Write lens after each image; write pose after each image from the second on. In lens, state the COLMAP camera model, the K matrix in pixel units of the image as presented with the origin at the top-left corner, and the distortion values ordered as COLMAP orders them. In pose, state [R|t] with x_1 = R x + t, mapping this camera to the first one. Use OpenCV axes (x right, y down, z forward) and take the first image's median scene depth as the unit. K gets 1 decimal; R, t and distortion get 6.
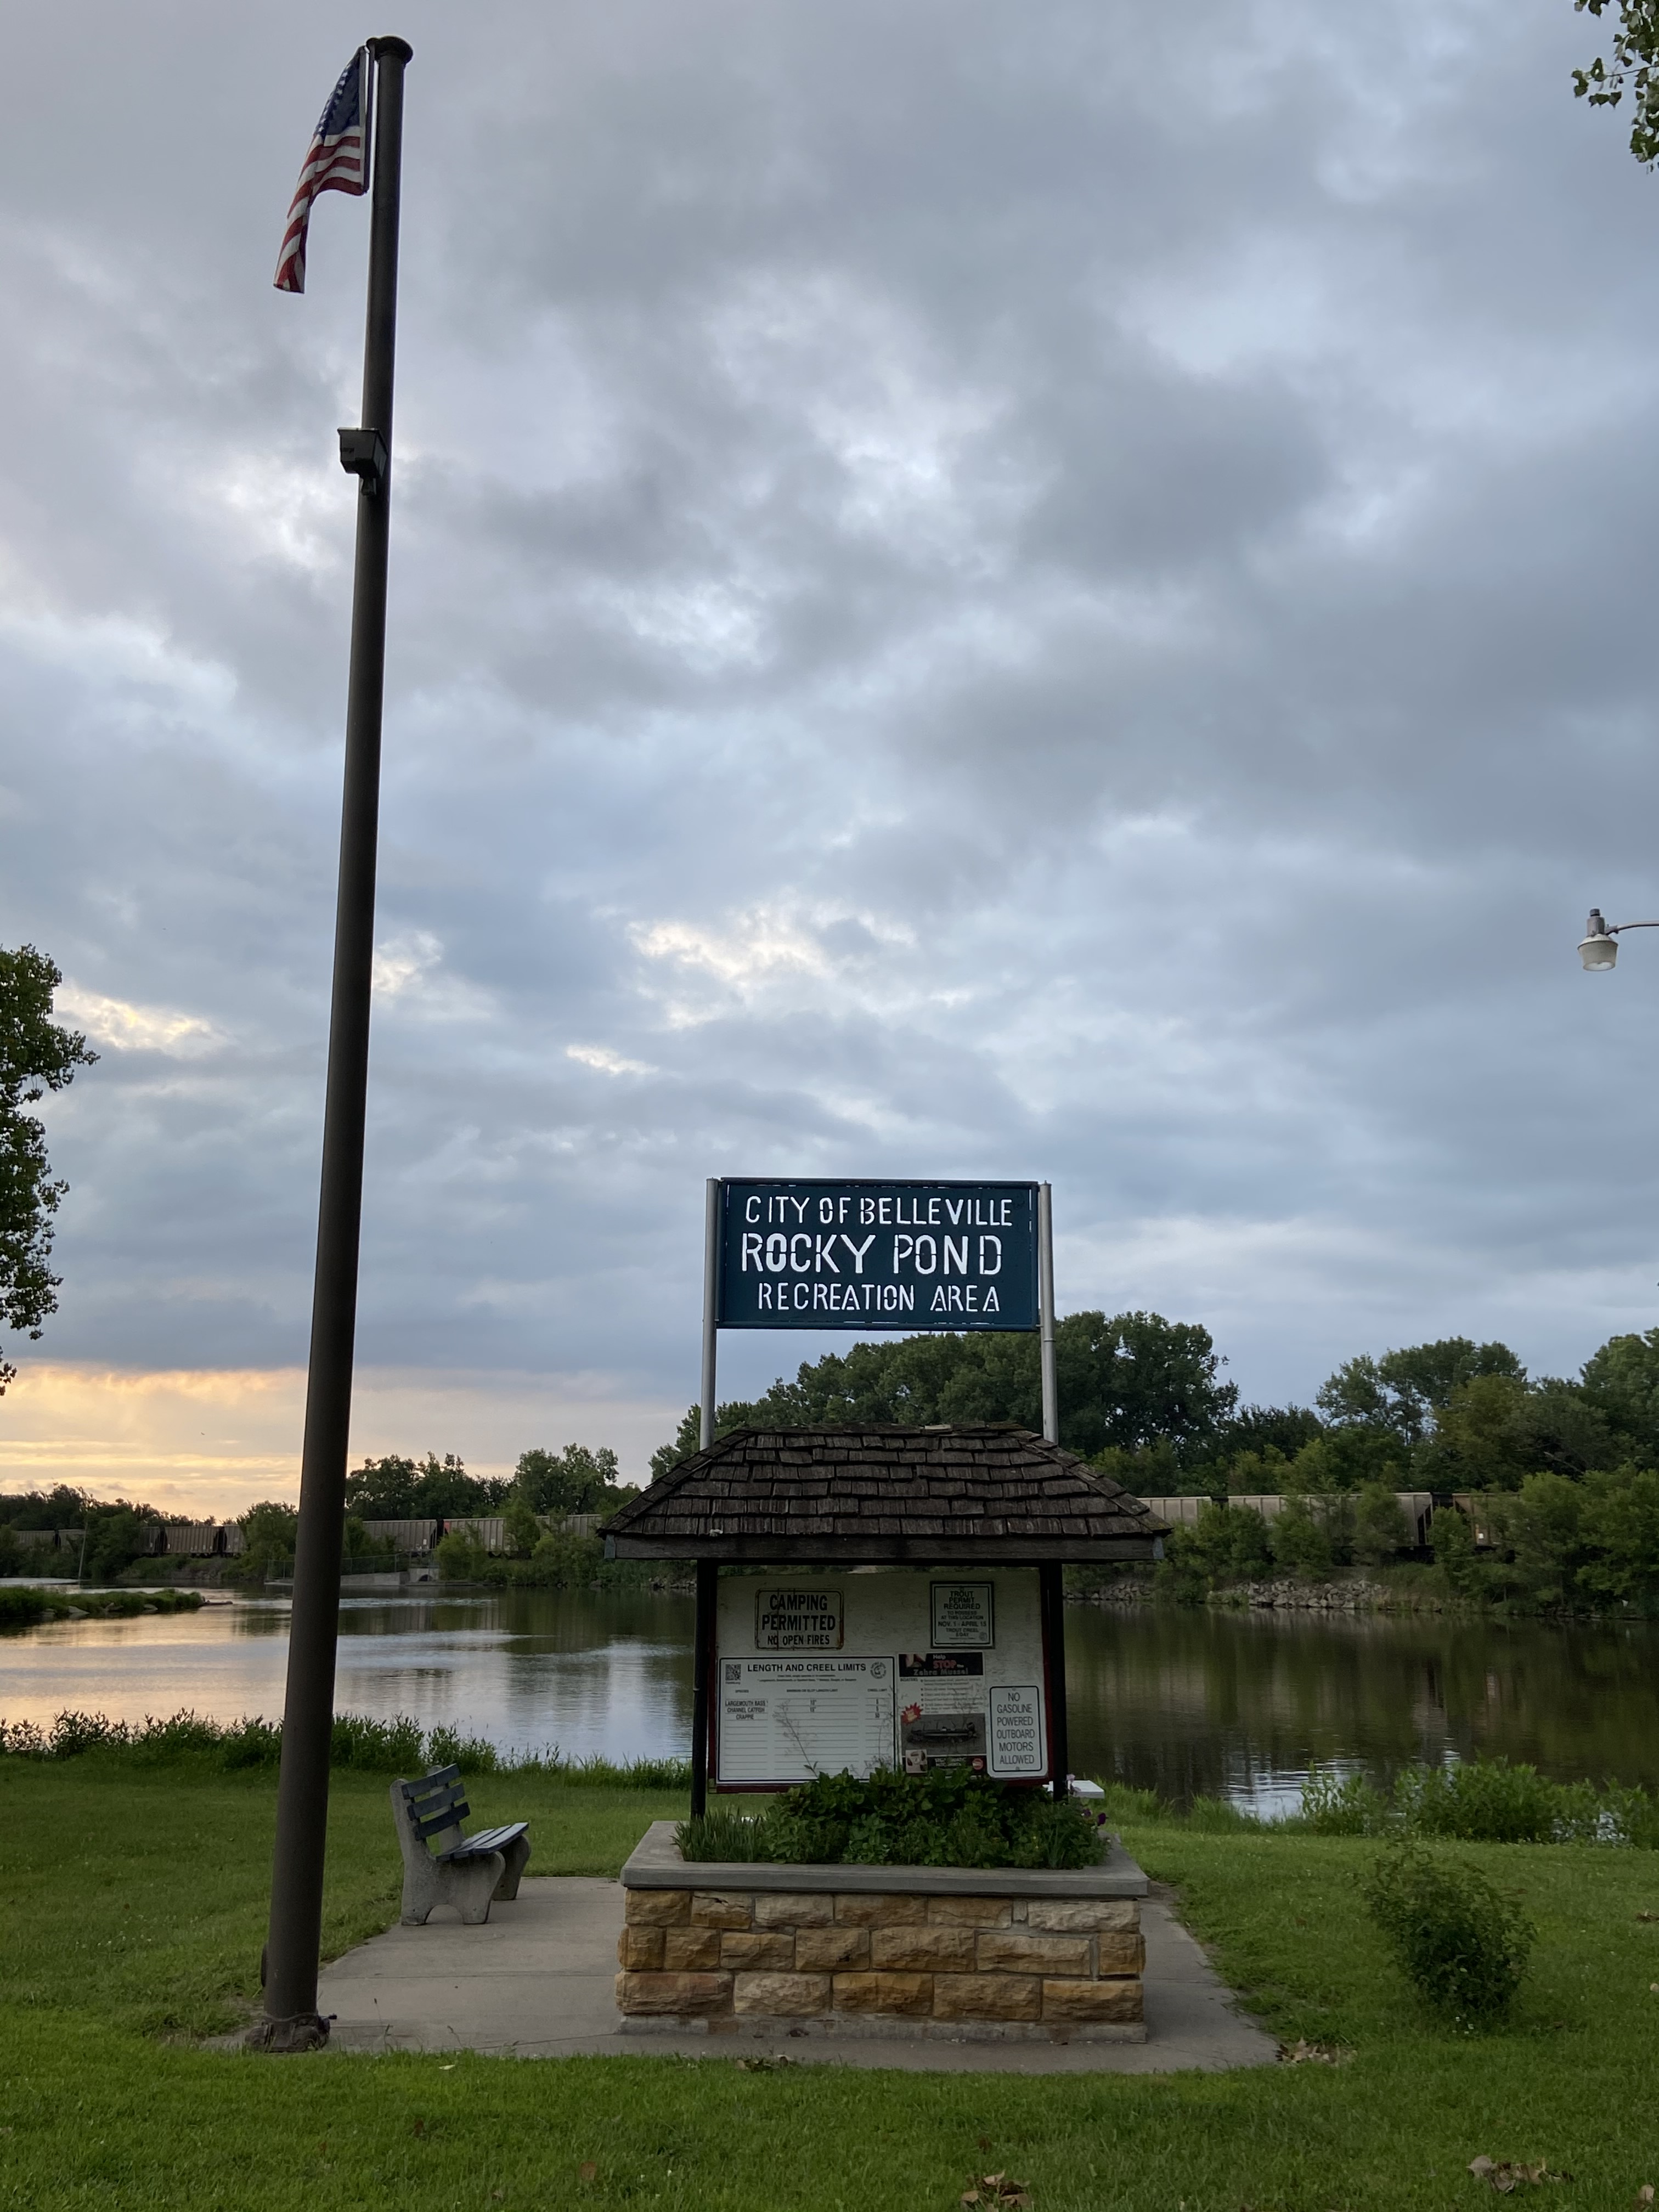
lens RADIAL K [[2017.1, 0, 832.3], [0, 2017.1, 1101.4], [0, 0, 1]] dist [0.076642, 0.000000]
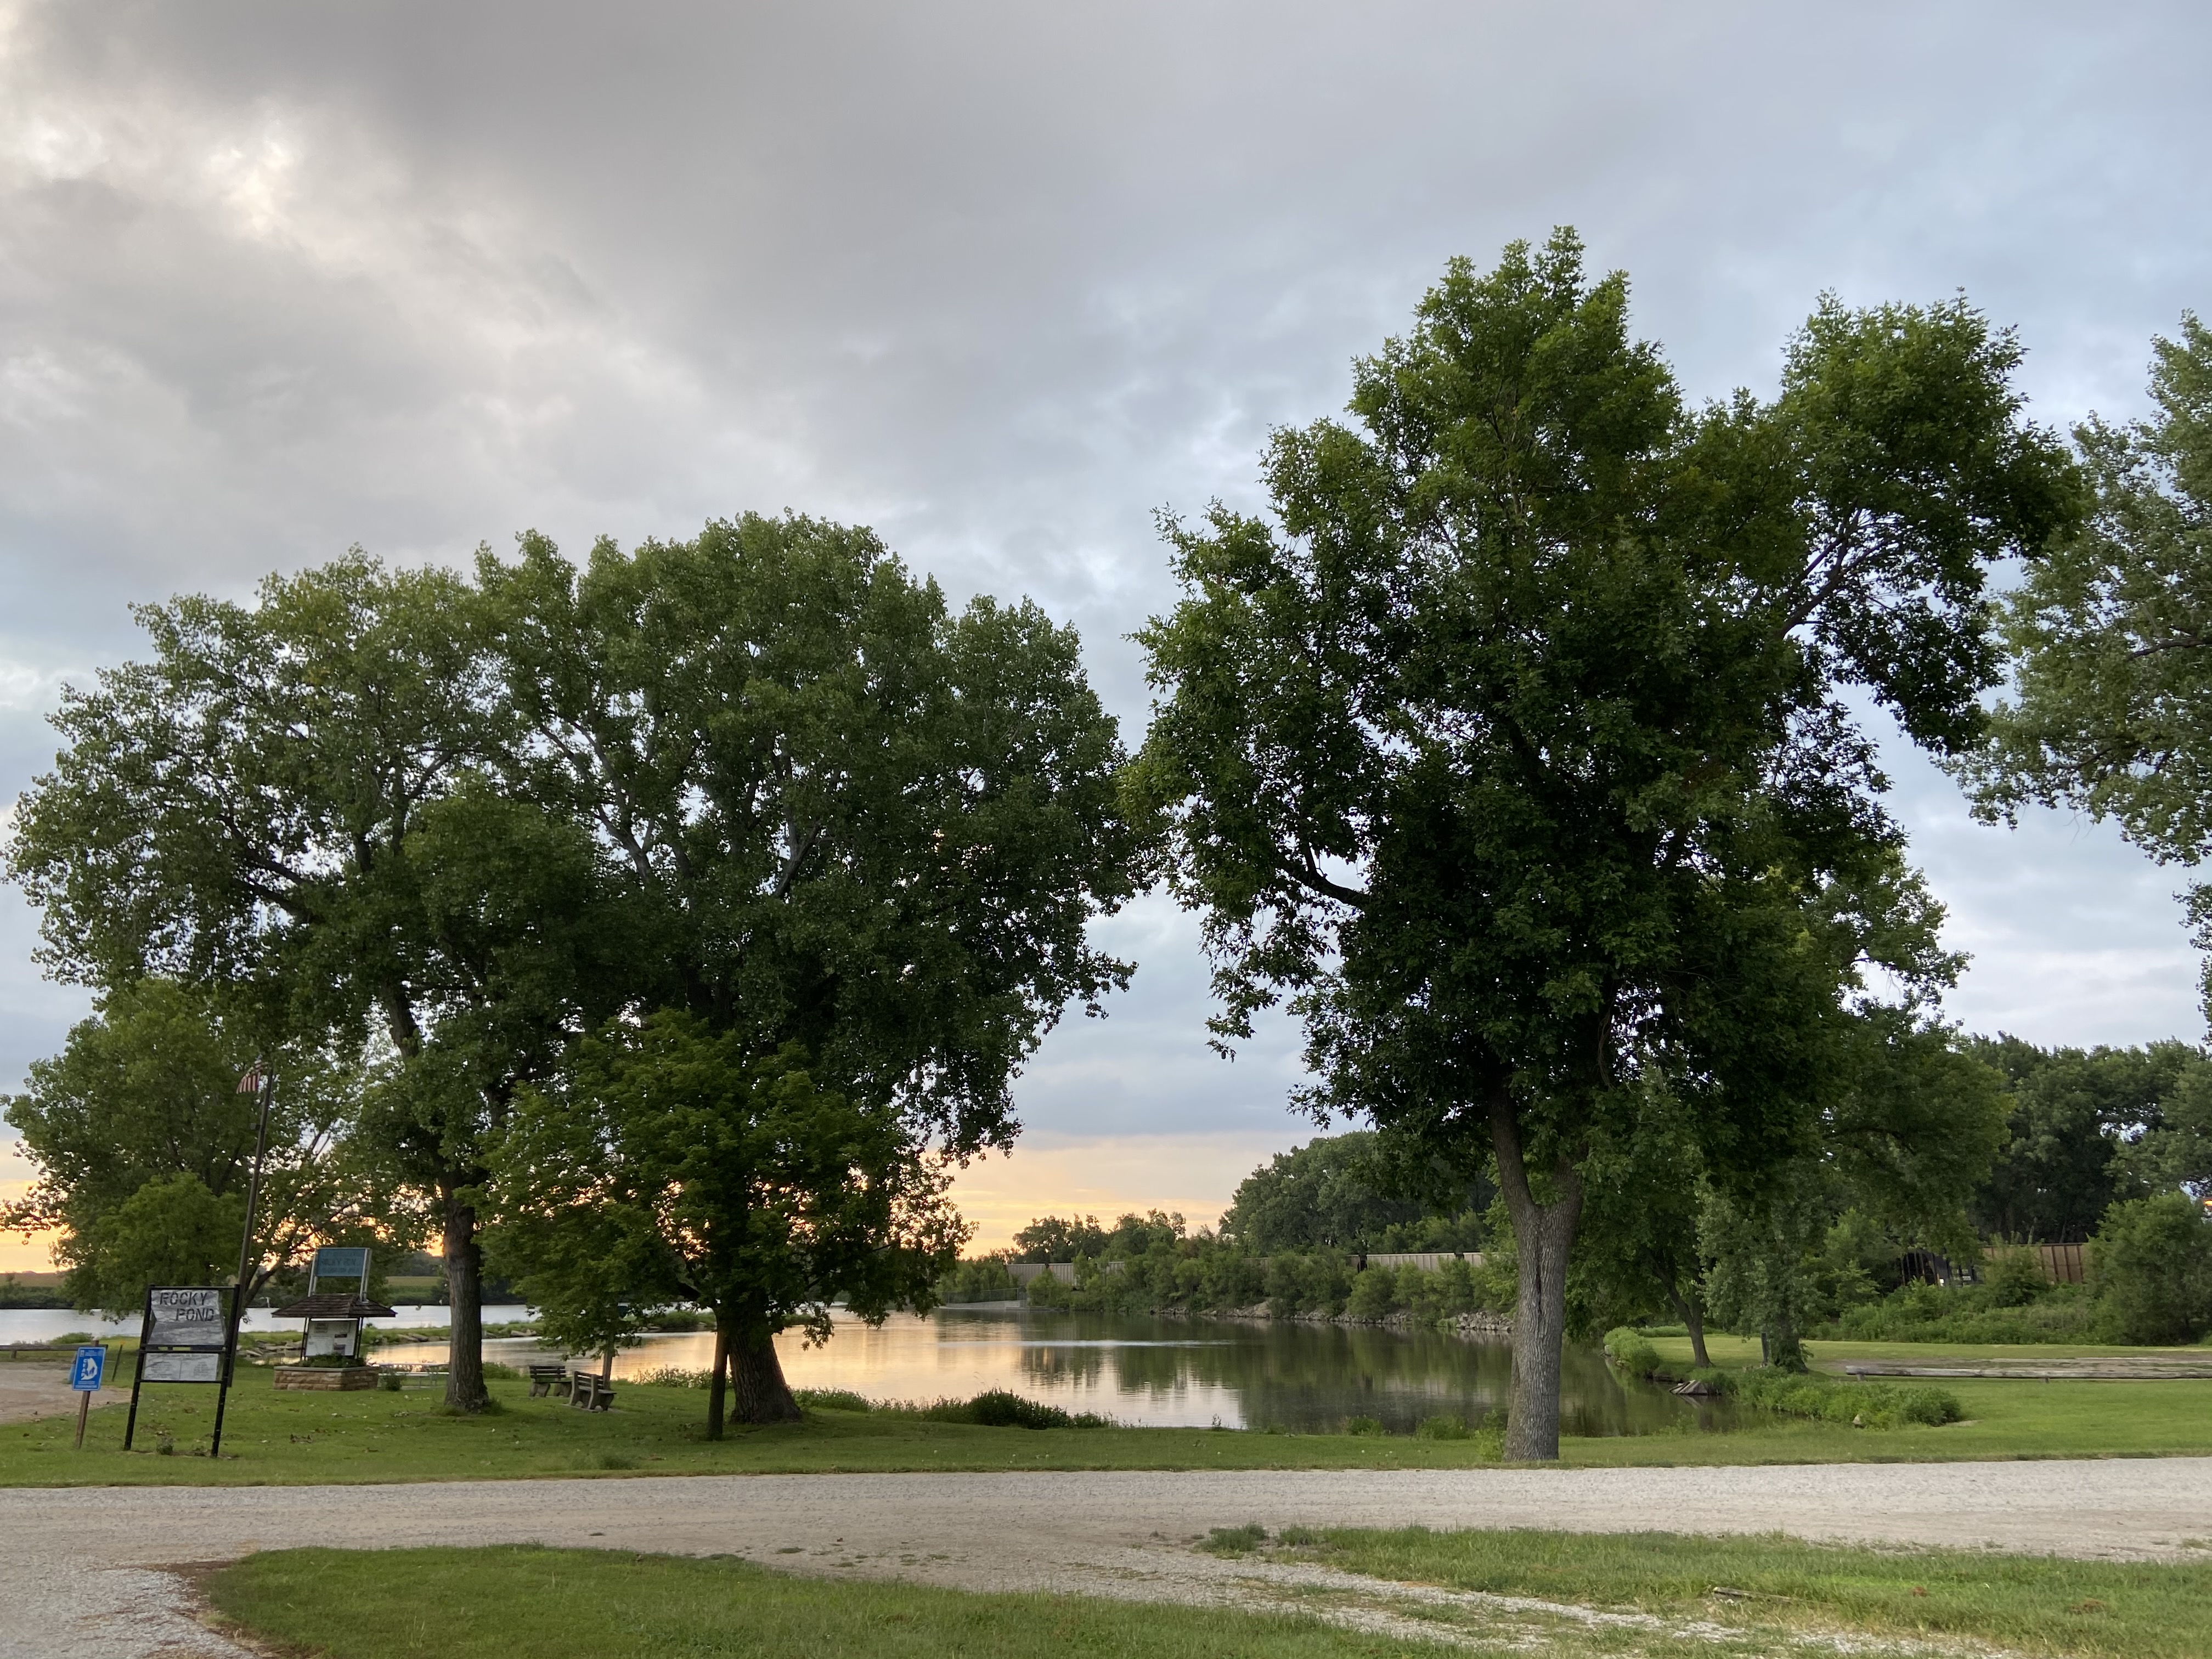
lens RADIAL K [[1693.9, 0, 1098.0], [0, 1693.9, 816.0], [0, 0, 1]] dist [0.021814, -0.019645]
pose [[0.960010, -0.073123, -0.270248, 3.422758], [0.060063, 0.996606, -0.056294, -0.767992], [0.273447, 0.037811, 0.961144, -3.017933]]
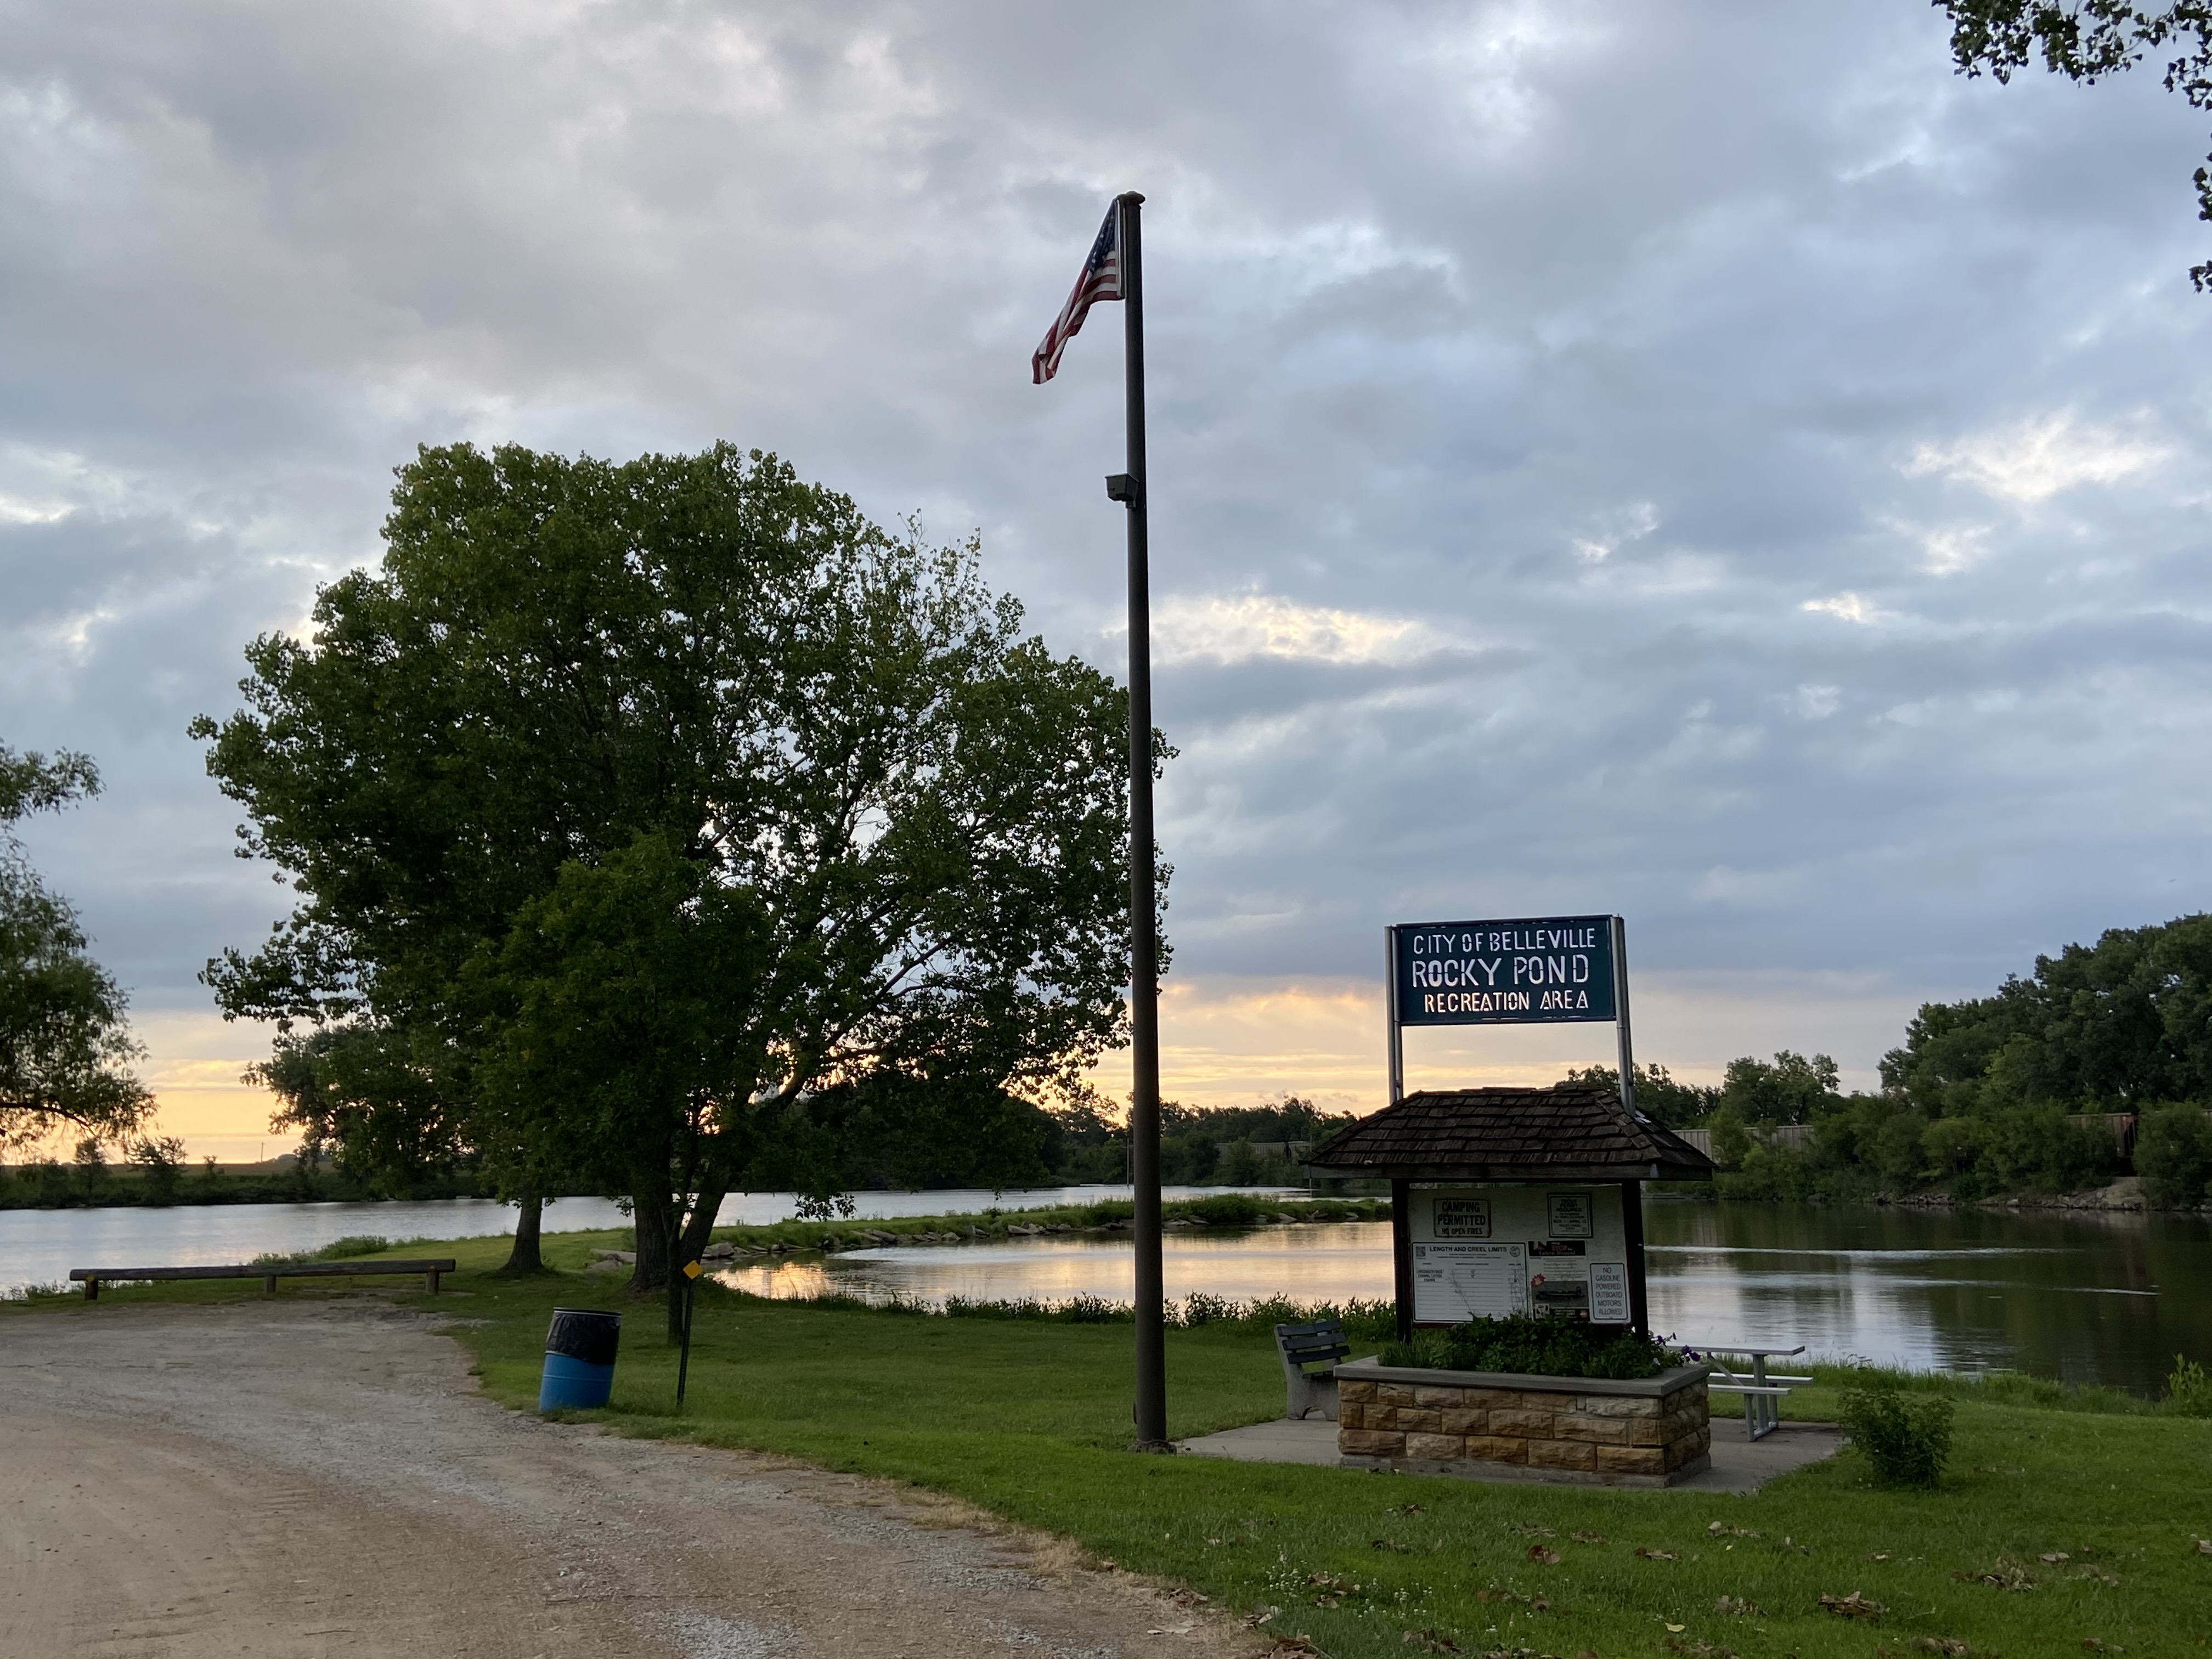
lens RADIAL K [[2175.2, 0, 1103.2], [0, 2175.2, 851.7], [0, 0, 1]] dist [0.076461, 0.000000]
pose [[0.900478, -0.070201, -0.429199, 0.443806], [0.102937, 0.993248, 0.053506, -0.123462], [0.422545, -0.092361, 0.901624, -0.527587]]
